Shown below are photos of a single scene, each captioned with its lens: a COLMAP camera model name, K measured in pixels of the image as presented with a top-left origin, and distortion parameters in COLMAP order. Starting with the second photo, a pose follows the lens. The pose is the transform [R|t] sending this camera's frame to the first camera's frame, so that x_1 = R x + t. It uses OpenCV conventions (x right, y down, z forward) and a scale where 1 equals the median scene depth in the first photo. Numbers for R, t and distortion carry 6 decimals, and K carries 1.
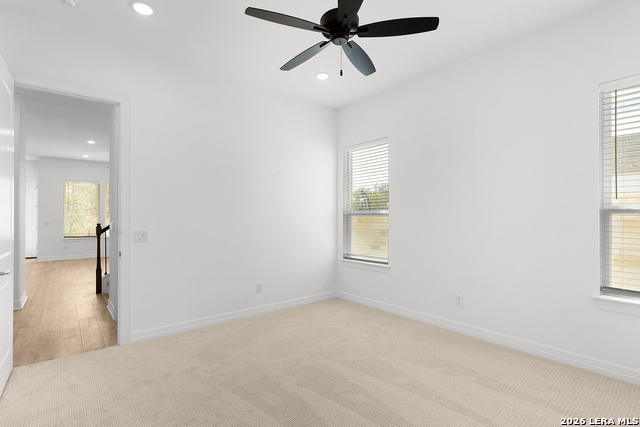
lens RADIAL K [[313.6, 0, 321.8], [0, 313.6, 215.2], [0, 0, 1]] dist [0.003994, -0.001041]
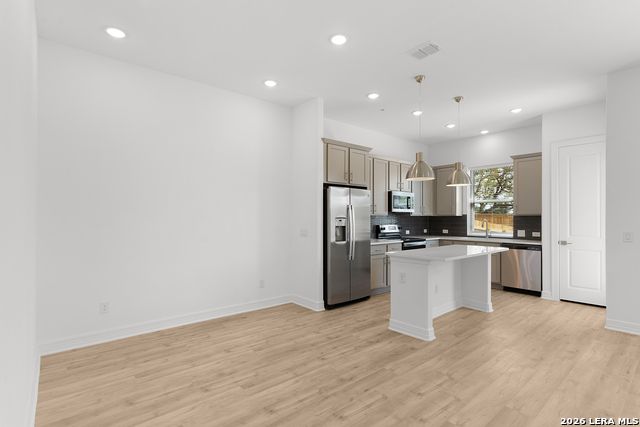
lens RADIAL K [[313.6, 0, 318.2], [0, 313.6, 215.5], [0, 0, 1]] dist [0.003994, -0.001041]
pose [[0.018716, -0.011439, -0.999759, -0.782256], [0.004909, 0.999924, -0.011349, 0.004522], [0.999813, -0.004695, 0.018771, 0.974550]]
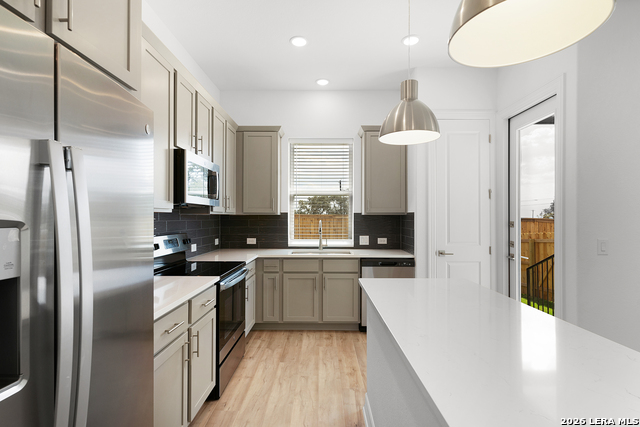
lens RADIAL K [[313.6, 0, 321.6], [0, 313.6, 215.3], [0, 0, 1]] dist [0.003994, -0.001041]
pose [[0.775159, -0.006651, -0.631731, -1.429975], [0.005861, 0.999977, -0.003336, -0.000824], [0.631739, -0.001117, 0.775180, 1.037613]]
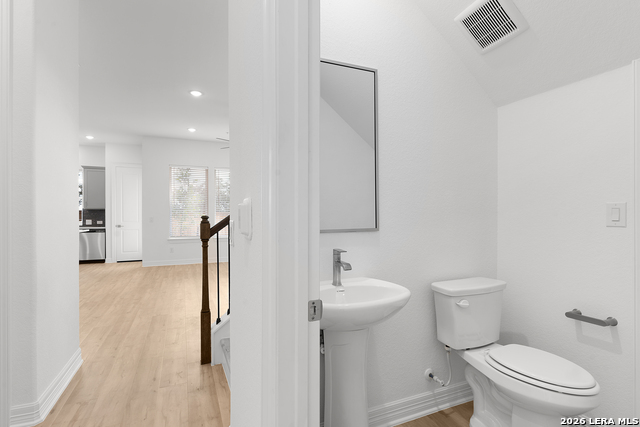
lens RADIAL K [[313.6, 0, 320.6], [0, 313.6, 215.7], [0, 0, 1]] dist [0.003994, -0.001041]
pose [[0.962500, -0.004397, -0.271247, -0.395626], [0.006153, 0.999965, 0.005623, 0.024310], [0.271213, -0.007082, 0.962493, 0.566339]]
